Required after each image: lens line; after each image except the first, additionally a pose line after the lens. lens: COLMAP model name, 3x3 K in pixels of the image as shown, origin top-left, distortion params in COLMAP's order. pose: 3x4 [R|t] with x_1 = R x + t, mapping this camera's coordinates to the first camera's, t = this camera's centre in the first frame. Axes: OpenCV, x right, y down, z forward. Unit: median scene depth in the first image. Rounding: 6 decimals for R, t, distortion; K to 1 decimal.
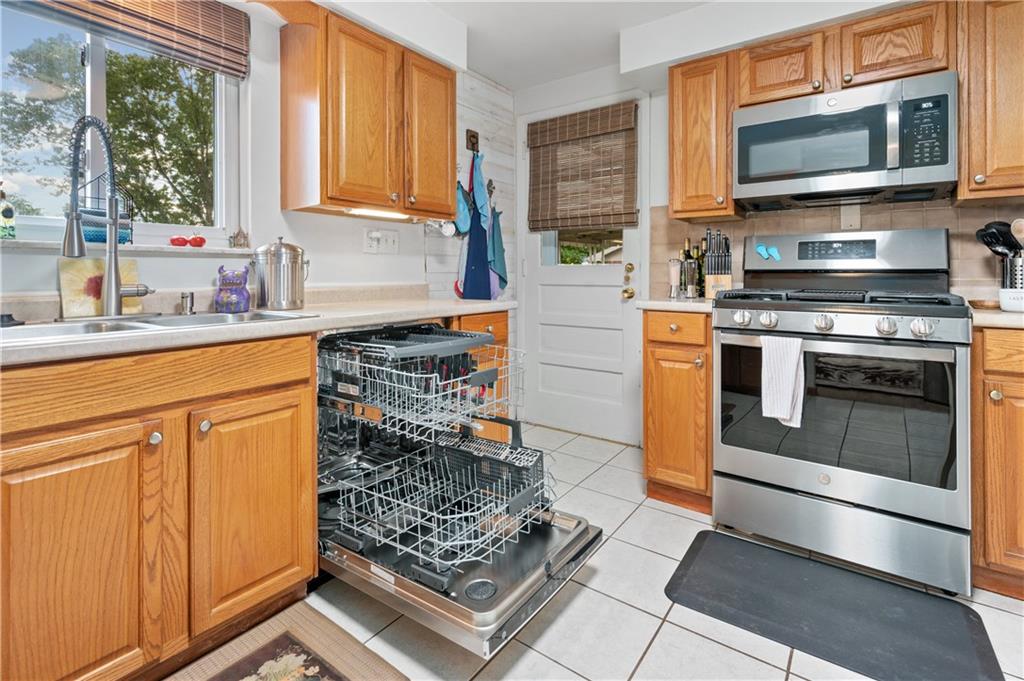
lens RADIAL K [[479.7, 0, 514.0], [0, 479.7, 278.2], [0, 0, 1]] dist [-0.000599, 0.000256]
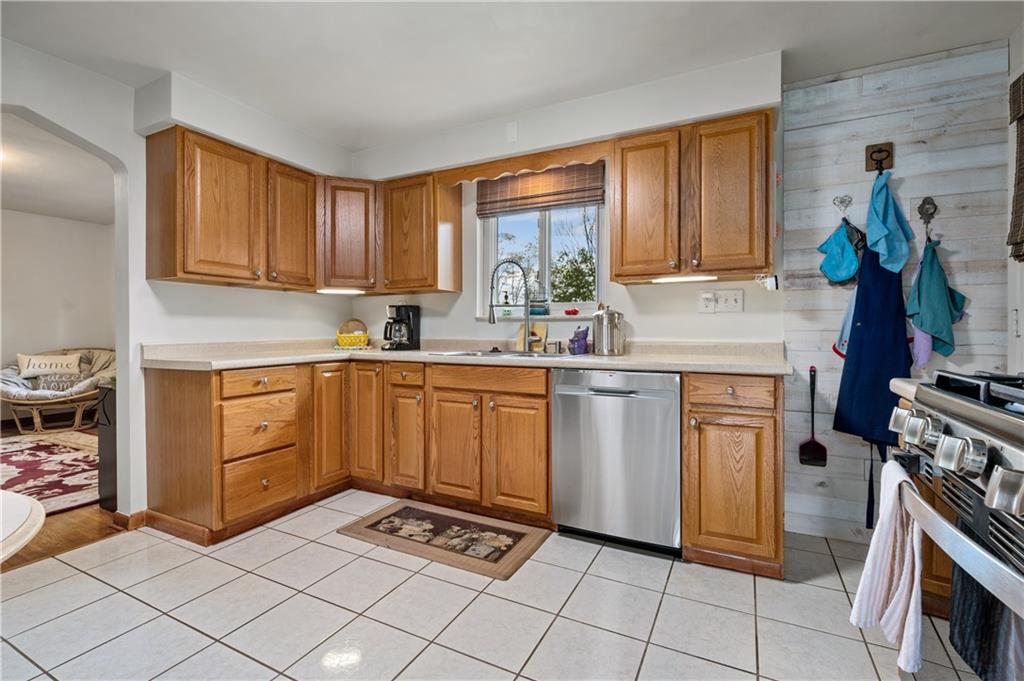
lens RADIAL K [[459.6, 0, 513.8], [0, 459.6, 335.9], [0, 0, 1]] dist [-0.000959, -0.000637]
pose [[0.161639, 0.018537, -0.986676, 0.805116], [-0.009177, 0.999809, 0.017280, -0.014752], [0.986807, 0.006261, 0.161778, 0.462984]]
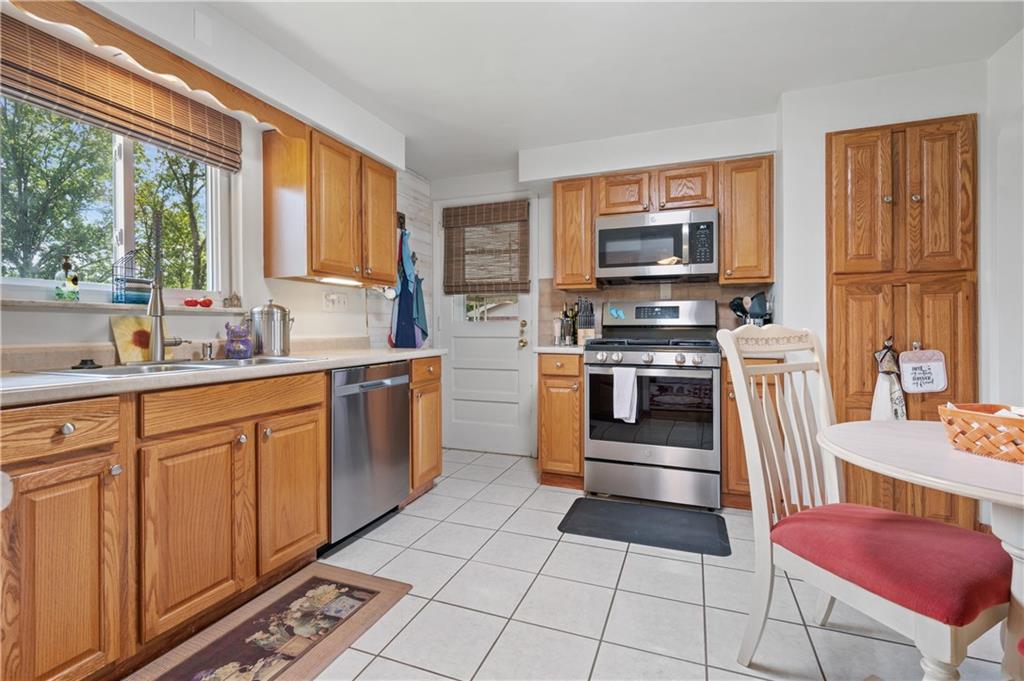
lens RADIAL K [[459.6, 0, 513.8], [0, 459.6, 335.9], [0, 0, 1]] dist [-0.000959, -0.000637]
pose [[0.965812, -0.005518, 0.259185, -0.169164], [0.003658, 0.999964, 0.007660, 0.003455], [-0.259218, -0.006450, 0.965797, -0.331518]]
